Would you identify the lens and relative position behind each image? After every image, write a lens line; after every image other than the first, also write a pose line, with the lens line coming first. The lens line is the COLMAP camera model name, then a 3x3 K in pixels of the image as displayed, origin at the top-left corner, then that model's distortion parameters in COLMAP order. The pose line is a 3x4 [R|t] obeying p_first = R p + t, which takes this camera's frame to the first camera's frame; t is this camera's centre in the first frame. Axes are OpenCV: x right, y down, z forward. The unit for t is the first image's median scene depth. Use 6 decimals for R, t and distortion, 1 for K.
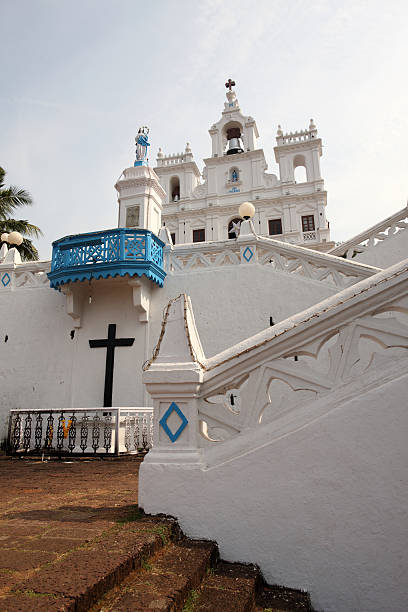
lens RADIAL K [[418.6, 0, 204.2], [0, 418.6, 304.8], [0, 0, 1]] dist [-0.059248, 0.059414]
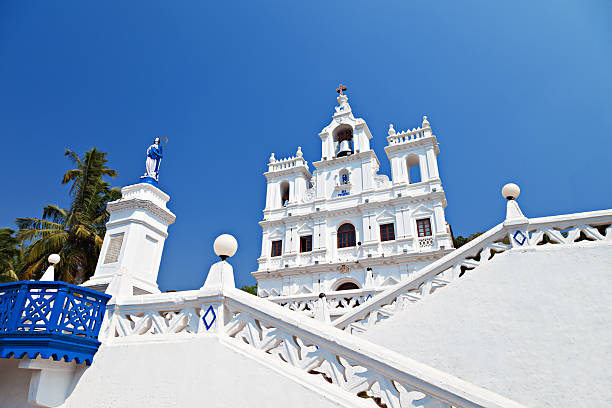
lens RADIAL K [[399.8, 0, 305.3], [0, 399.8, 208.4], [0, 0, 1]] dist [0.000074, 0.003013]
pose [[0.990050, -0.027524, -0.138000, 0.117319], [-0.002682, 0.976815, -0.214068, -0.053020], [0.140693, 0.212308, 0.967022, 0.132405]]
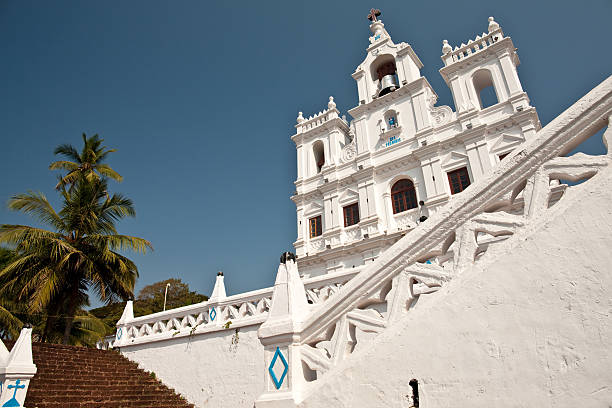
lens RADIAL K [[418.6, 0, 306.9], [0, 418.6, 203.4], [0, 0, 1]] dist [-0.059248, 0.059414]
pose [[0.937231, -0.166154, -0.306578, 0.143062], [0.099701, 0.970164, -0.221002, -0.036428], [0.334152, 0.176564, 0.925834, 0.346638]]
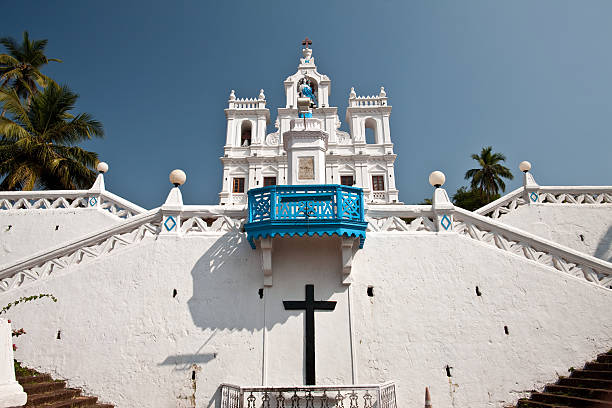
lens RADIAL K [[418.6, 0, 306.7], [0, 418.6, 203.6], [0, 0, 1]] dist [-0.059248, 0.059414]
pose [[0.968594, 0.096793, 0.229034, -0.159101], [-0.070875, 0.990383, -0.118816, -0.007237], [-0.238332, 0.098852, 0.966140, 0.031478]]
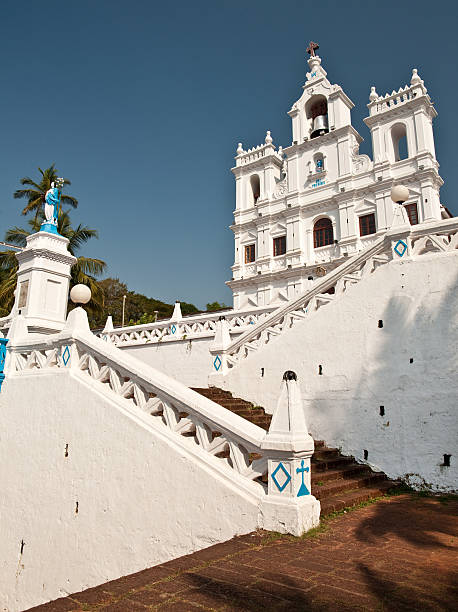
lens RADIAL K [[470.5, 0, 229.3], [0, 470.5, 300.2], [0, 0, 1]] dist [-0.054899, 0.047393]
pose [[0.924173, -0.066802, -0.376086, 0.253327], [0.074121, 0.997237, 0.005009, -0.071673], [0.374713, -0.032505, 0.926571, 0.099707]]
